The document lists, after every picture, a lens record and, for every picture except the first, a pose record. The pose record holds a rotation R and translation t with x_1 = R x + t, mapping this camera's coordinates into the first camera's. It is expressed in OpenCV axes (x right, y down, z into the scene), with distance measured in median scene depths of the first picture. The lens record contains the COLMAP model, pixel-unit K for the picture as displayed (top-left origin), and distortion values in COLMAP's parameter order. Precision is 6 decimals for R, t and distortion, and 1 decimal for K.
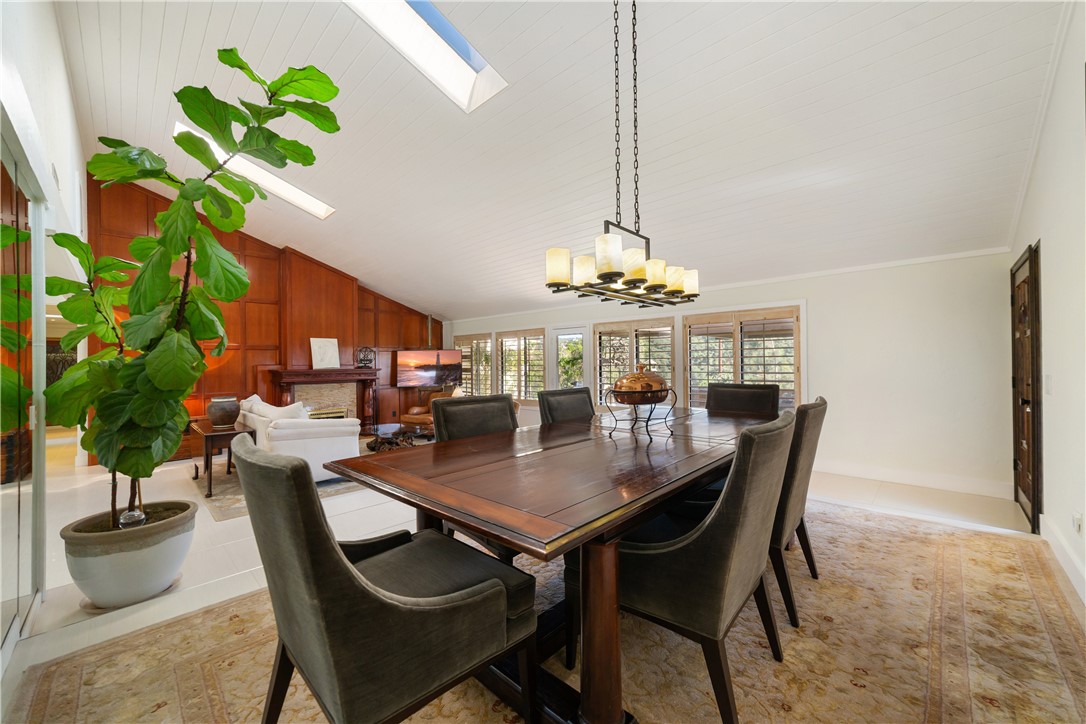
lens RADIAL K [[412.6, 0, 543.7], [0, 412.6, 357.2], [0, 0, 1]] dist [-0.001495, 0.007872]
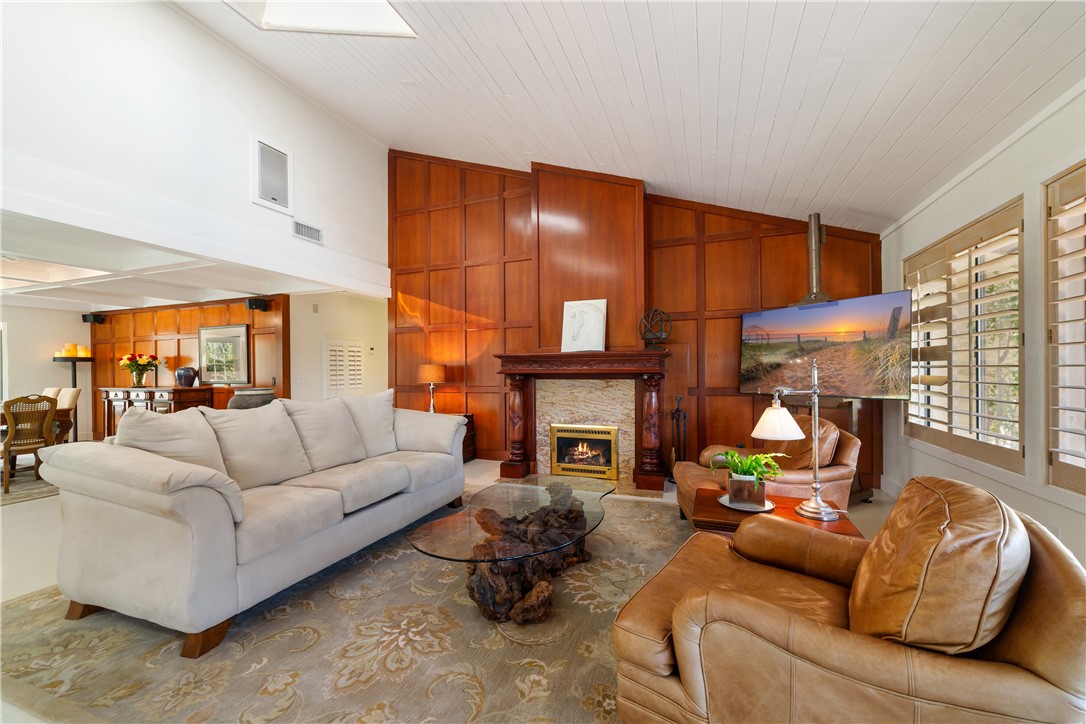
lens RADIAL K [[417.5, 0, 558.9], [0, 417.5, 372.9], [0, 0, 1]] dist [-0.000351, 0.000208]
pose [[0.421324, 0.006747, -0.906885, -0.014604], [0.009930, 0.999878, 0.012052, 0.046054], [0.906856, -0.014083, 0.421206, 0.683698]]
